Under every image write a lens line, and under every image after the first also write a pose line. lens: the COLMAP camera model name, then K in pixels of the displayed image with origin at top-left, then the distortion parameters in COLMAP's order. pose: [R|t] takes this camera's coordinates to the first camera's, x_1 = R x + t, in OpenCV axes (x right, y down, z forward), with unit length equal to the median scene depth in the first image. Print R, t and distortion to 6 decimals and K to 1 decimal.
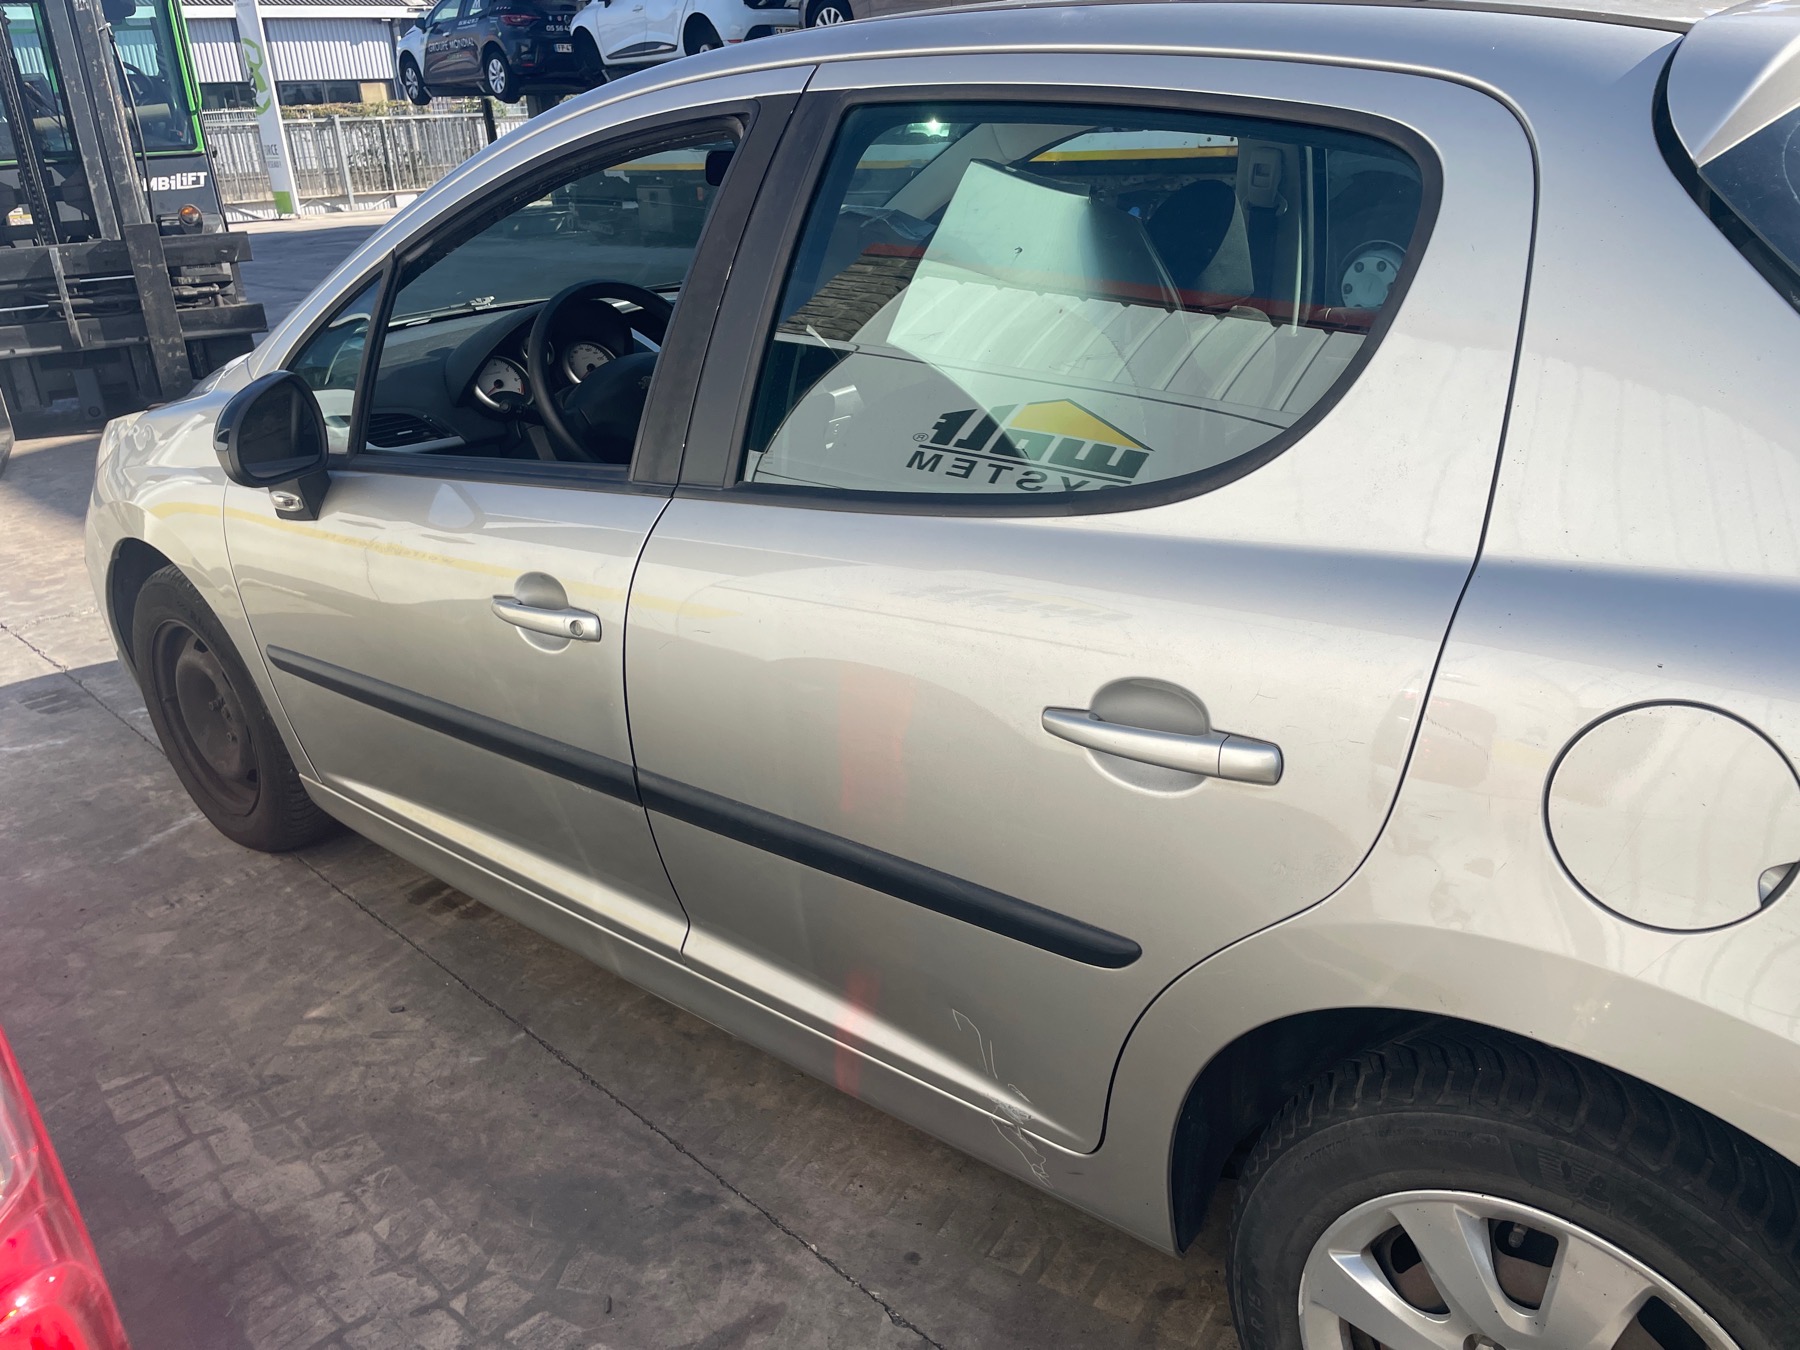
lens RADIAL K [[1359.0, 0, 893.7], [0, 1359.0, 682.3], [0, 0, 1]] dist [0.077982, -0.106381]
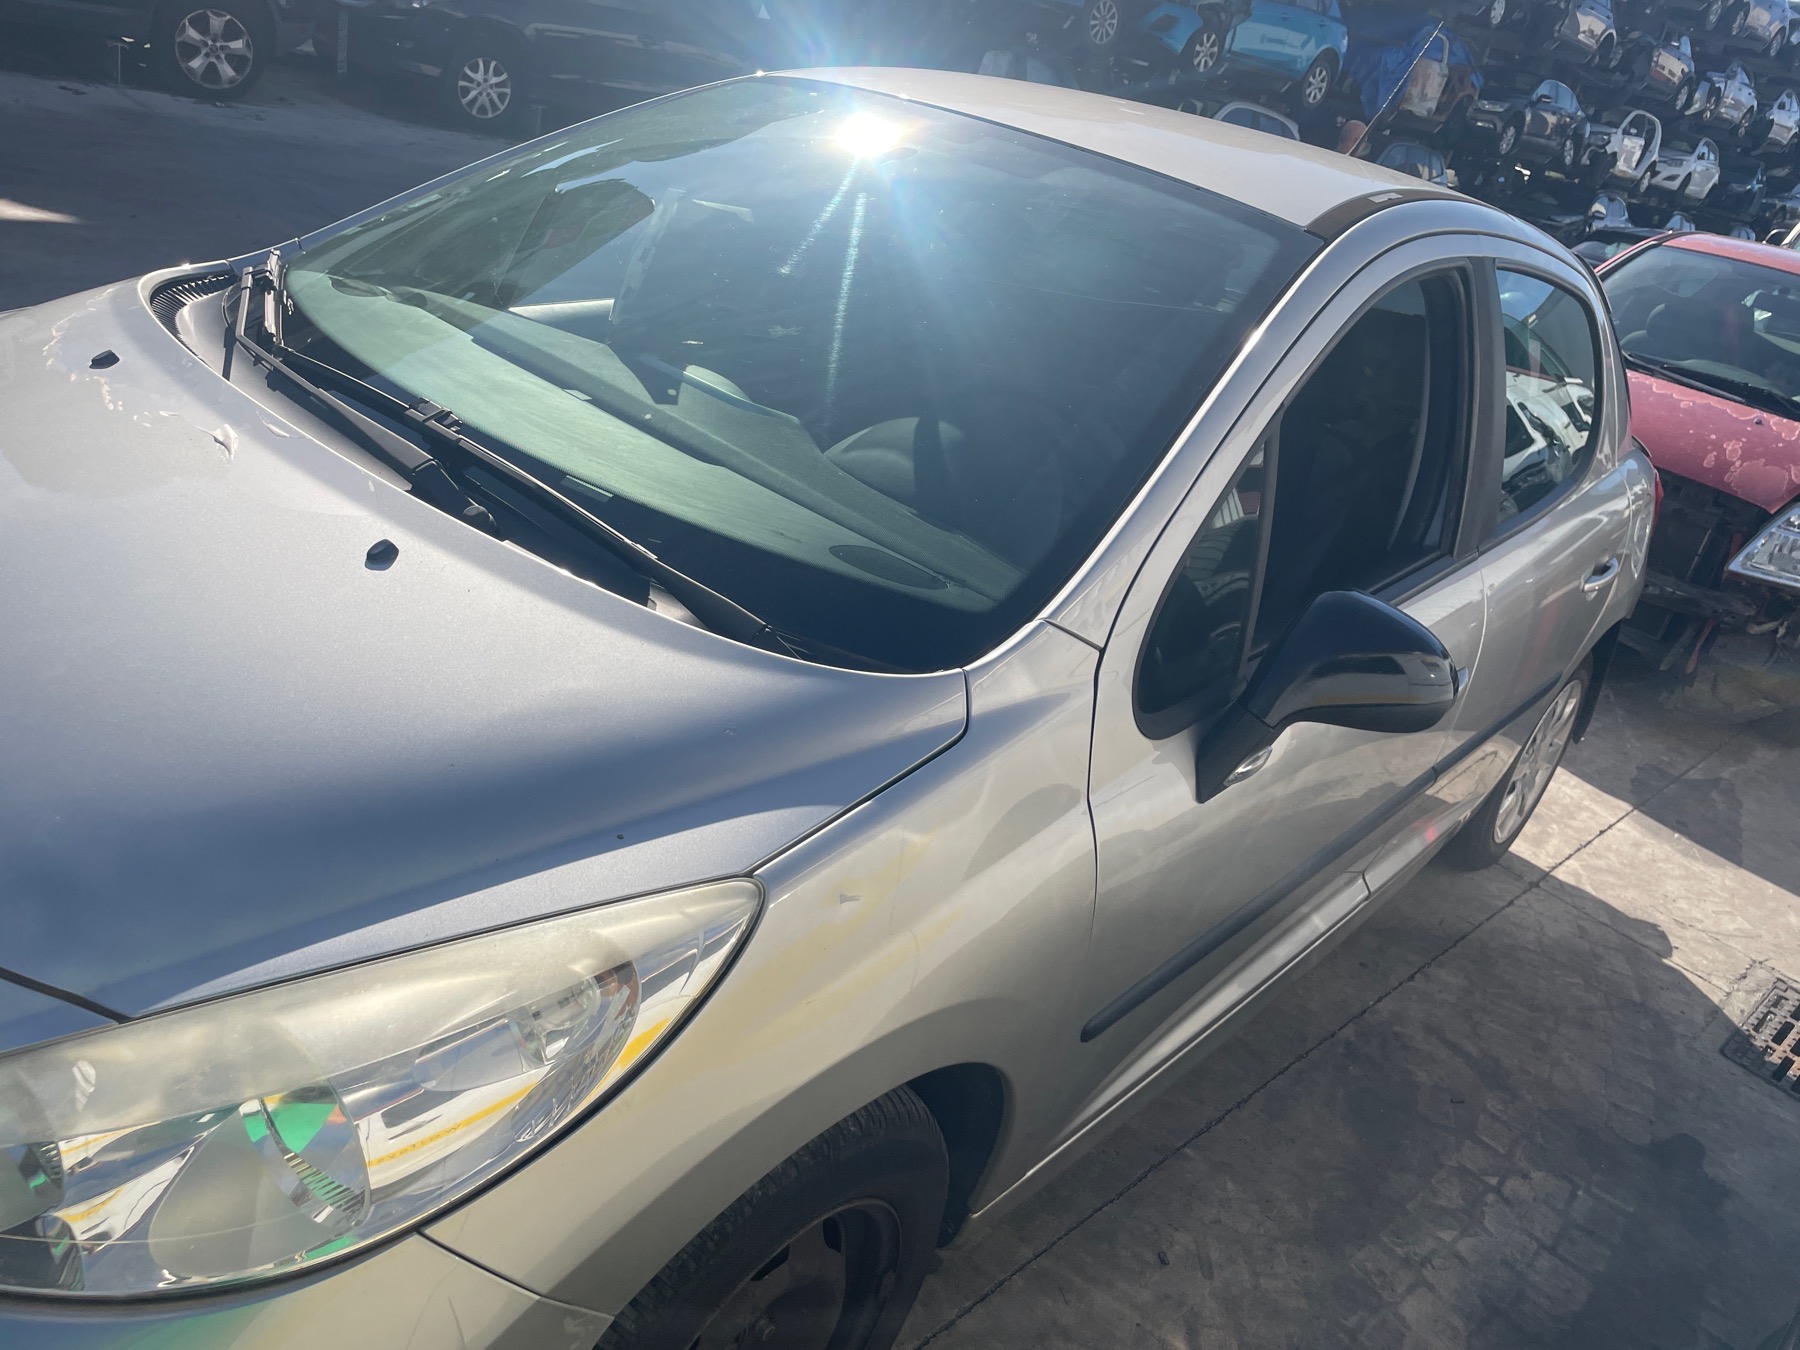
lens RADIAL K [[1359.0, 0, 907.2], [0, 1359.0, 680.0], [0, 0, 1]] dist [0.077982, -0.106381]
pose [[-0.009104, -0.387987, 0.921620, -1.134190], [0.174296, 0.906934, 0.383526, -0.502935], [-0.984651, 0.164126, 0.059368, 1.172290]]
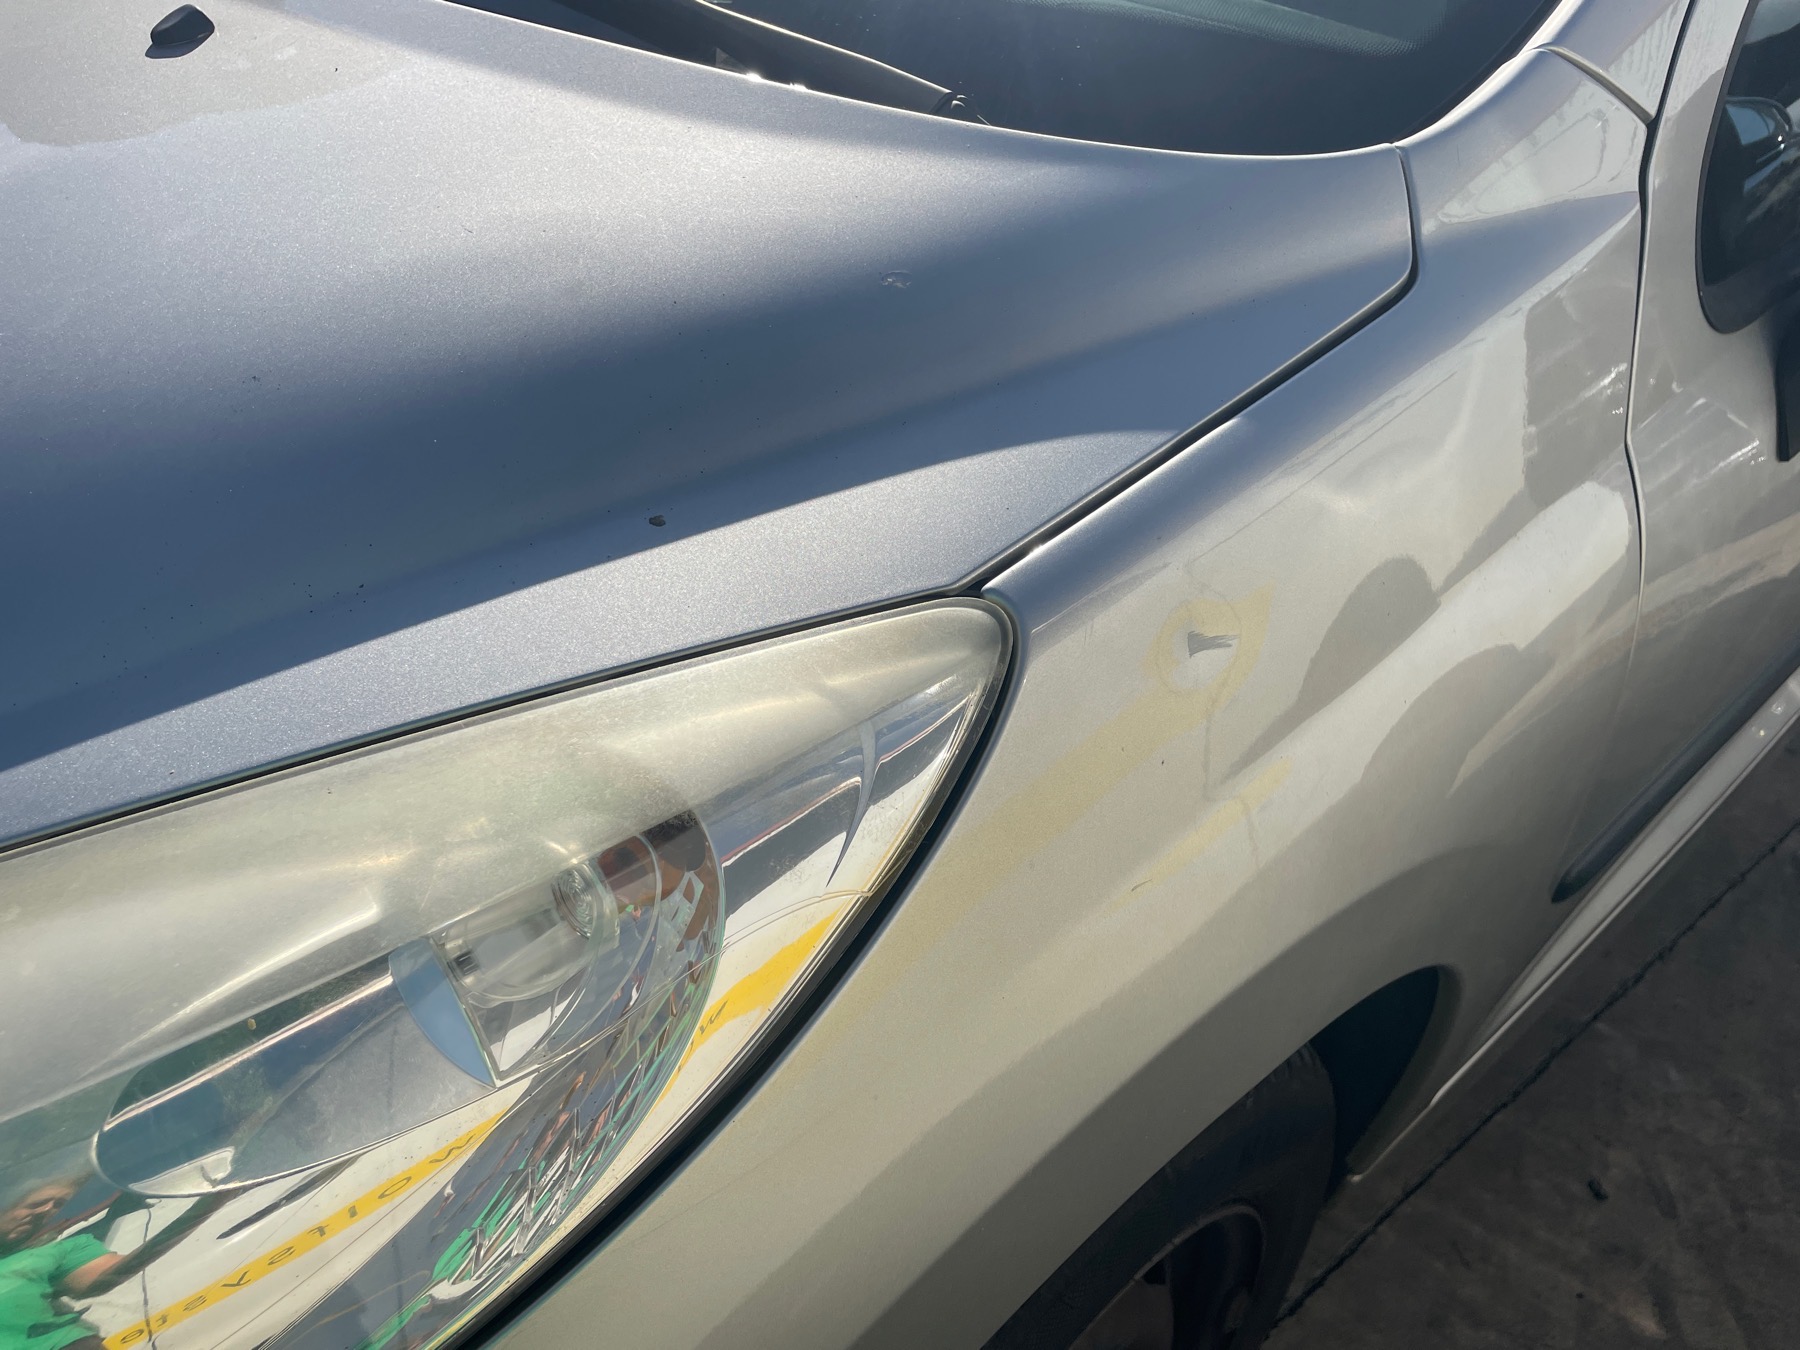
lens RADIAL K [[1359.0, 0, 878.0], [0, 1359.0, 685.1], [0, 0, 1]] dist [0.077982, -0.106381]
pose [[0.087675, -0.505118, 0.858586, -0.873999], [0.300299, 0.835210, 0.460700, -0.336593], [-0.949807, 0.217441, 0.224914, 1.244191]]
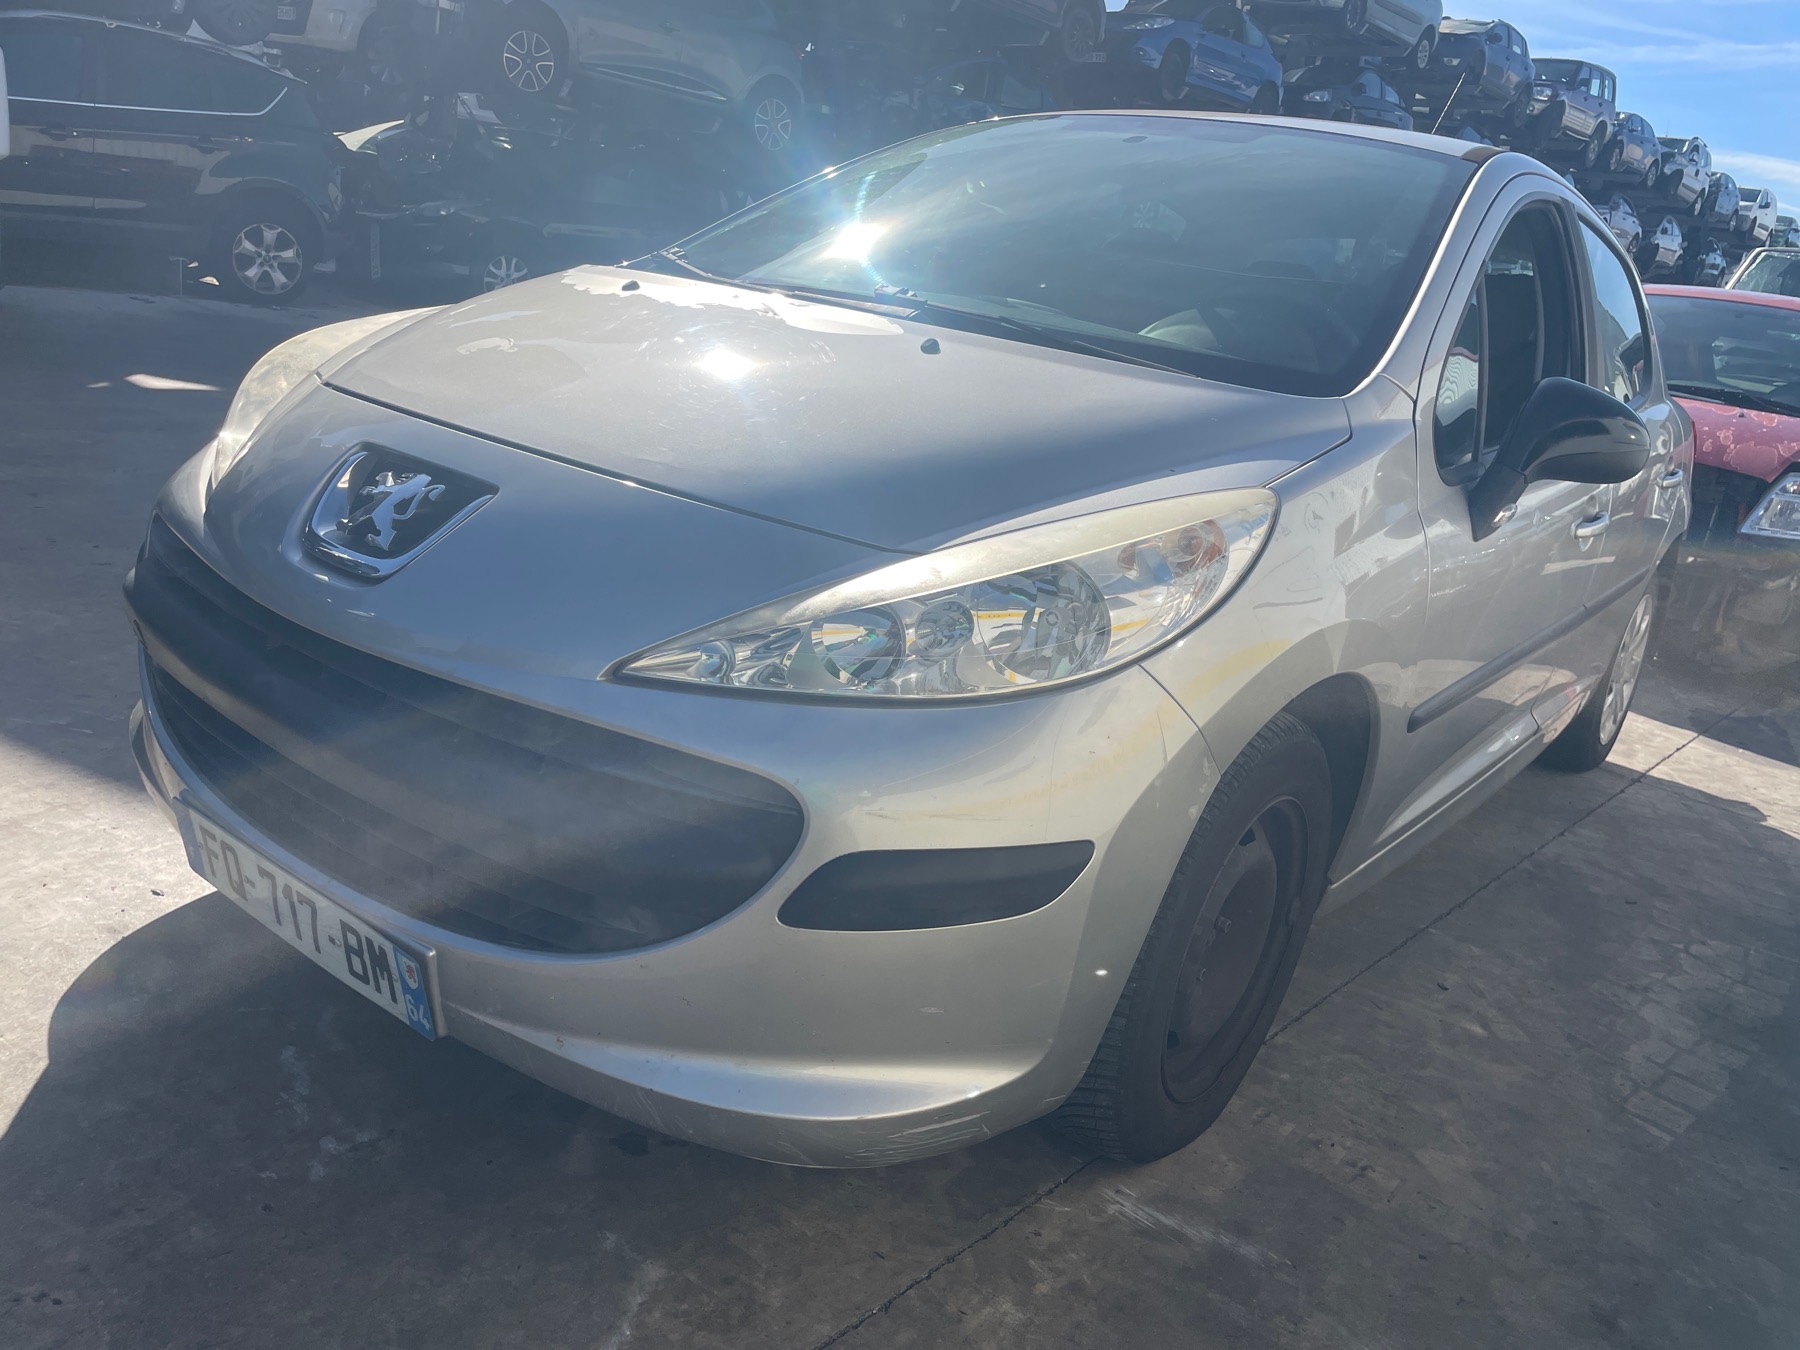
lens RADIAL K [[1359.0, 0, 905.6], [0, 1359.0, 700.5], [0, 0, 1]] dist [0.077982, -0.106381]
pose [[-0.063727, -0.272614, 0.960011, -1.431563], [0.246648, 0.927821, 0.279846, -0.399526], [-0.967008, 0.254618, 0.008113, 1.489510]]
